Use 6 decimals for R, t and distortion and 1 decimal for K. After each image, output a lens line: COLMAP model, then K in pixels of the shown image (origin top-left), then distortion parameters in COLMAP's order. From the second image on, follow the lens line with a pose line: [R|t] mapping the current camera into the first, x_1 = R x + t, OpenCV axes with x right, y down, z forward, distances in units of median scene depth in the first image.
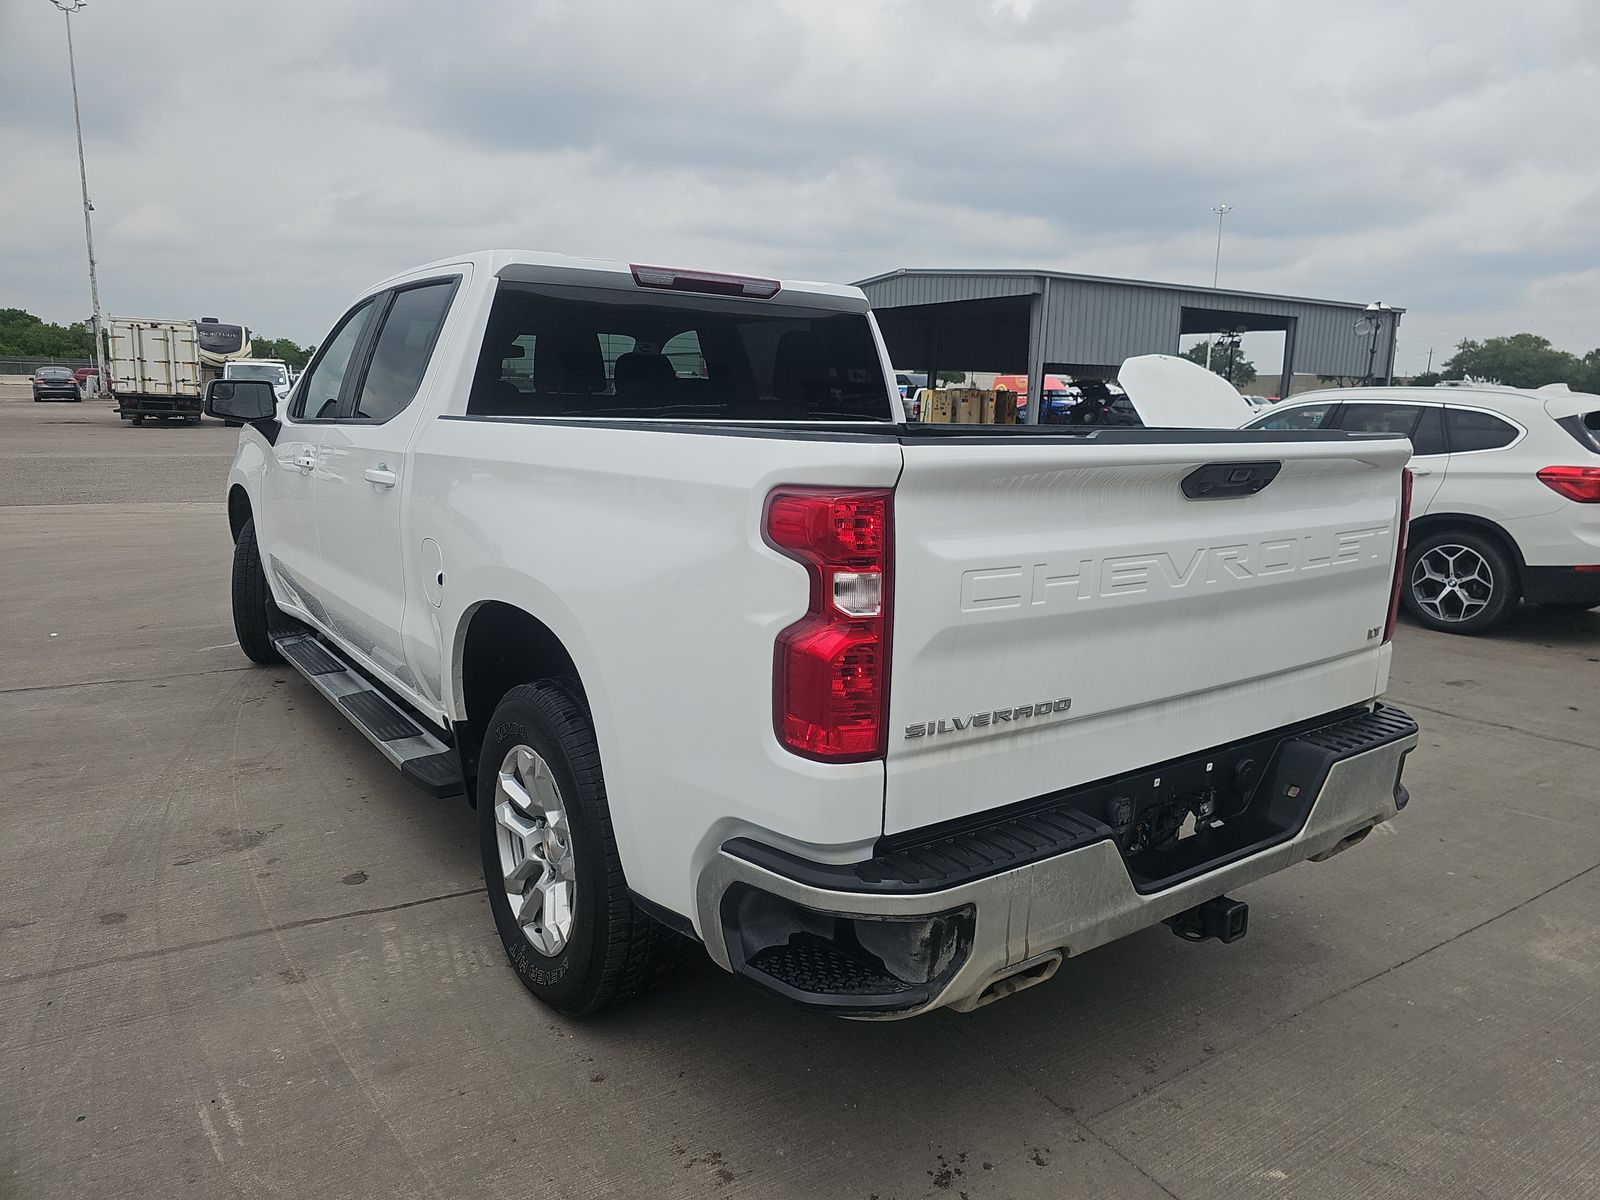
lens RADIAL K [[988.8, 0, 802.6], [0, 988.8, 564.2], [0, 0, 1]] dist [0.078734, -0.082381]
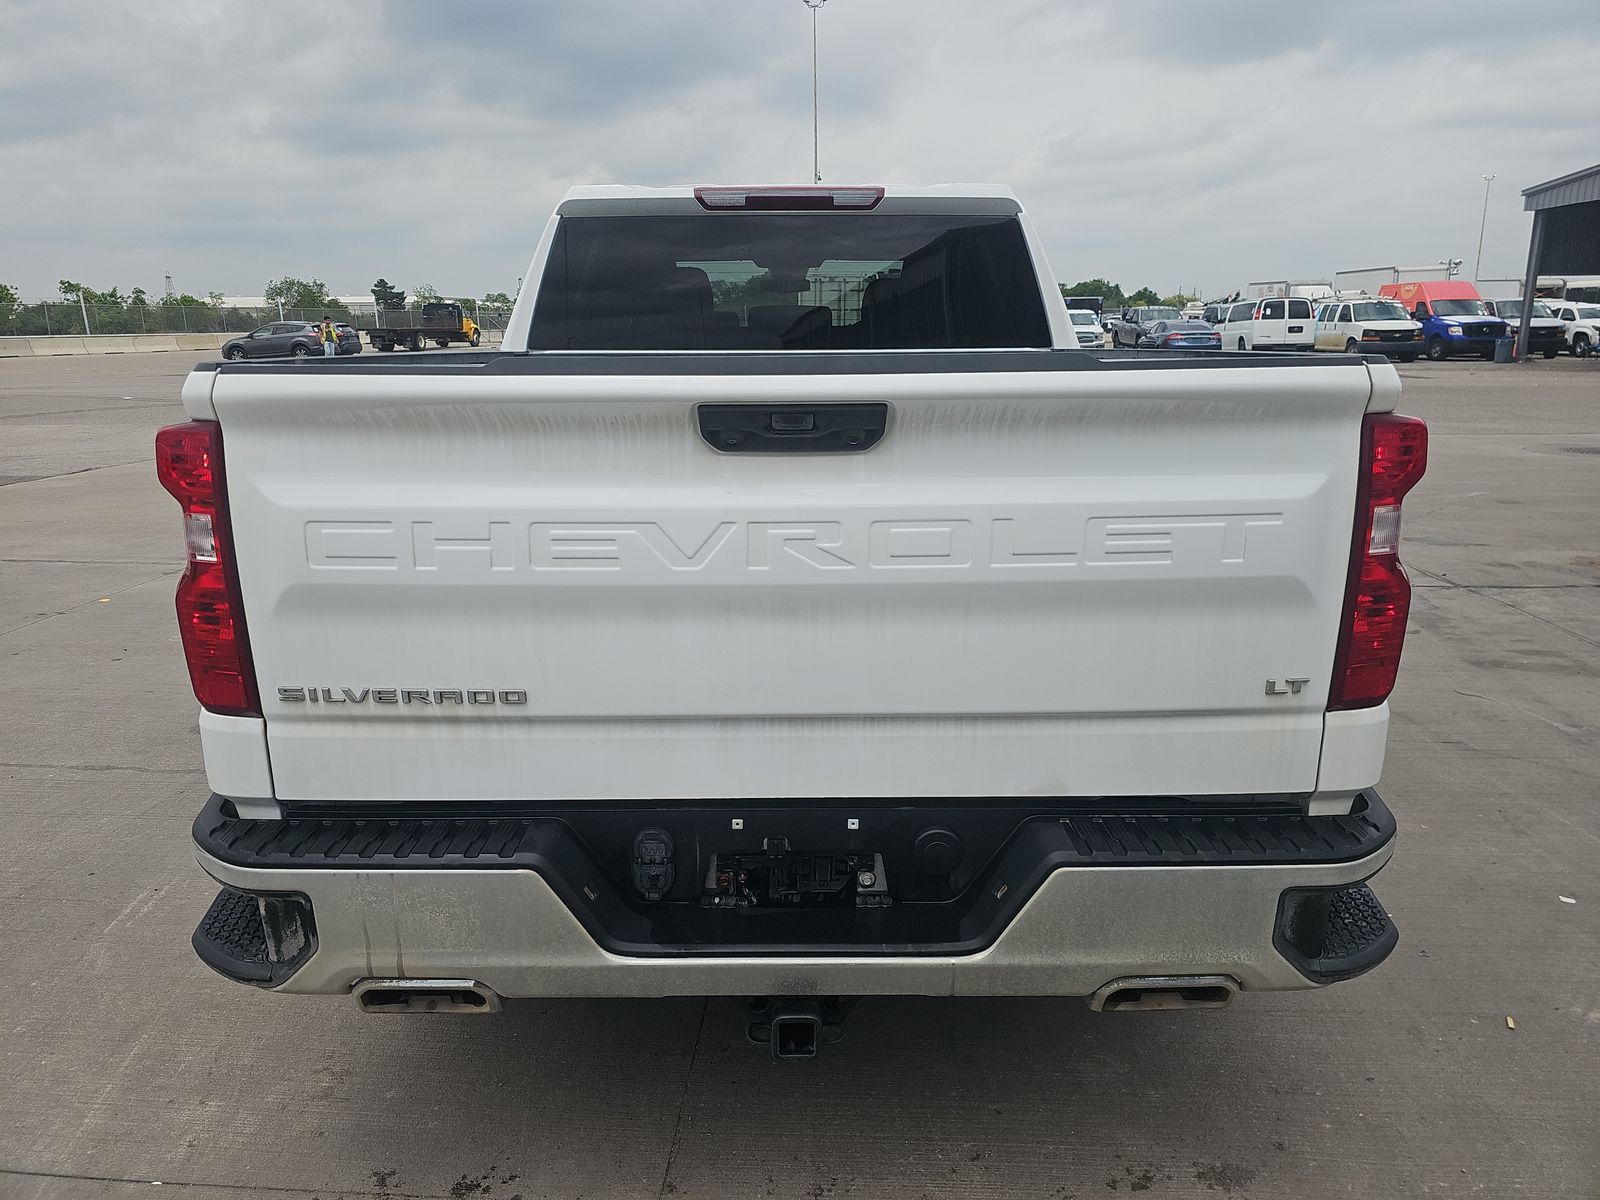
lens RADIAL K [[988.8, 0, 802.6], [0, 988.8, 564.2], [0, 0, 1]] dist [0.078734, -0.082381]
pose [[0.826360, 0.101958, -0.553836, 0.888947], [-0.066121, 0.994238, 0.084376, -0.051206], [0.559247, -0.033104, 0.828340, 0.454636]]
